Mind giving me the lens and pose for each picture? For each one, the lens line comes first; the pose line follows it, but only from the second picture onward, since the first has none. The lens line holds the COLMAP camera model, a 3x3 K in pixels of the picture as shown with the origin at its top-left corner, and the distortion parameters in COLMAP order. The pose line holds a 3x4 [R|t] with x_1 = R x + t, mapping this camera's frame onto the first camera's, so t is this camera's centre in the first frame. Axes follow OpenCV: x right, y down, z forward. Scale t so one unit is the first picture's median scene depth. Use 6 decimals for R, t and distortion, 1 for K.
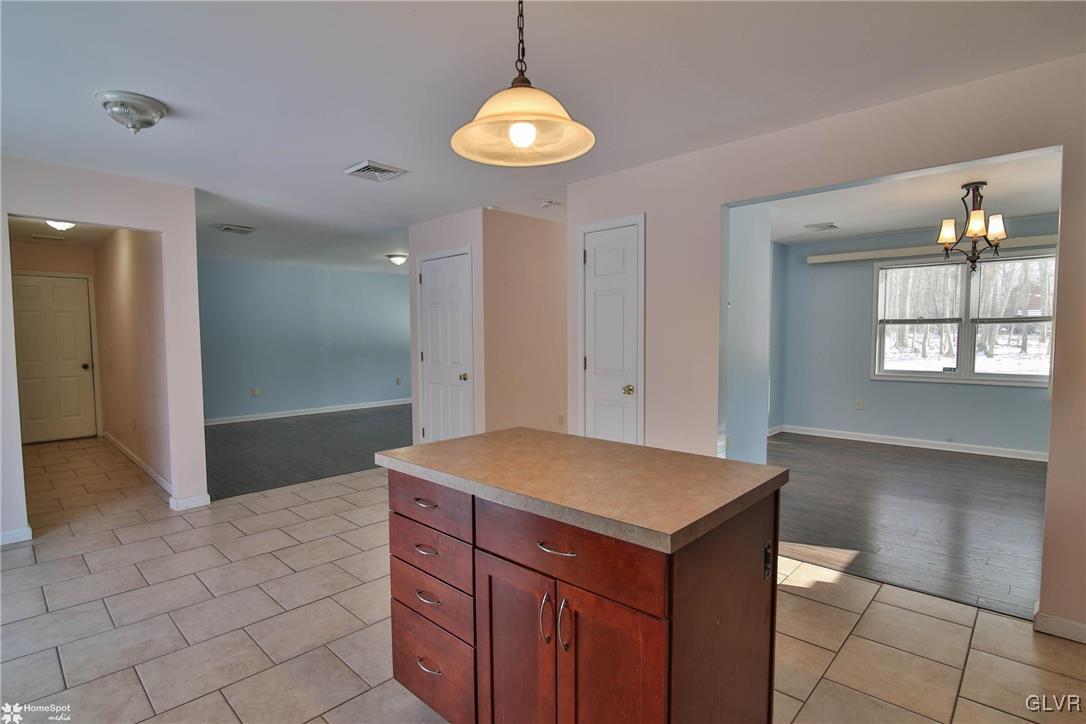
lens RADIAL K [[527.0, 0, 545.9], [0, 527.0, 371.0], [0, 0, 1]] dist [-0.020031, 0.000005]
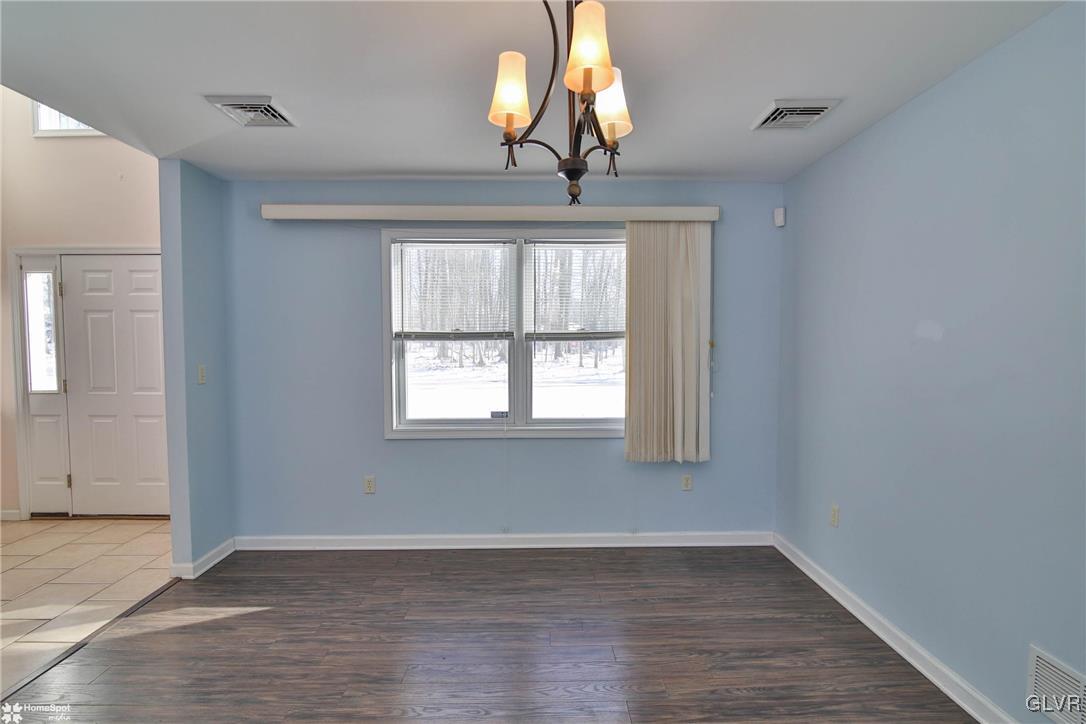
lens RADIAL K [[527.0, 0, 545.9], [0, 527.0, 371.0], [0, 0, 1]] dist [-0.020031, 0.000005]
pose [[0.705481, -0.032310, 0.707992, 0.426291], [0.044592, 0.999005, 0.001158, -0.060504], [-0.707325, 0.030754, 0.706219, 0.592485]]
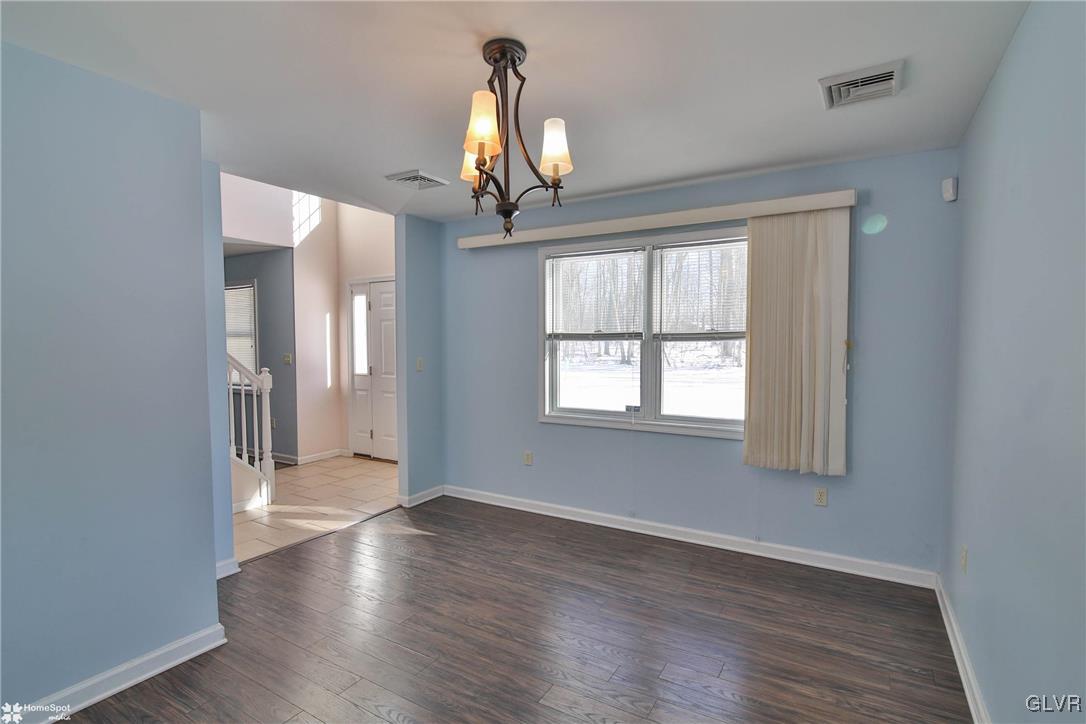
lens RADIAL K [[527.0, 0, 545.9], [0, 527.0, 371.0], [0, 0, 1]] dist [-0.020031, 0.000005]
pose [[0.974341, -0.006374, 0.224988, 0.584544], [0.008954, 0.999905, -0.010448, -0.051741], [-0.224900, 0.012194, 0.974306, 0.415633]]
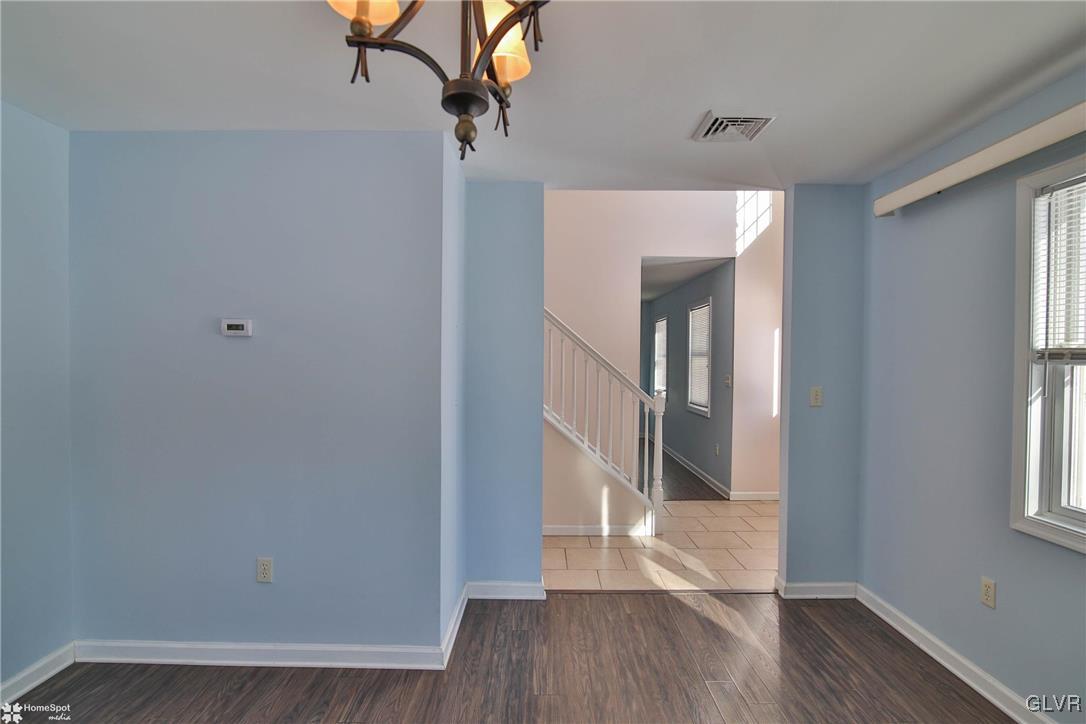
lens RADIAL K [[527.0, 0, 545.9], [0, 527.0, 371.0], [0, 0, 1]] dist [-0.020031, 0.000005]
pose [[0.693487, 0.029586, -0.719861, 0.795668], [-0.062513, 0.997859, -0.019211, -0.072066], [0.717752, 0.058323, 0.693852, 0.678820]]
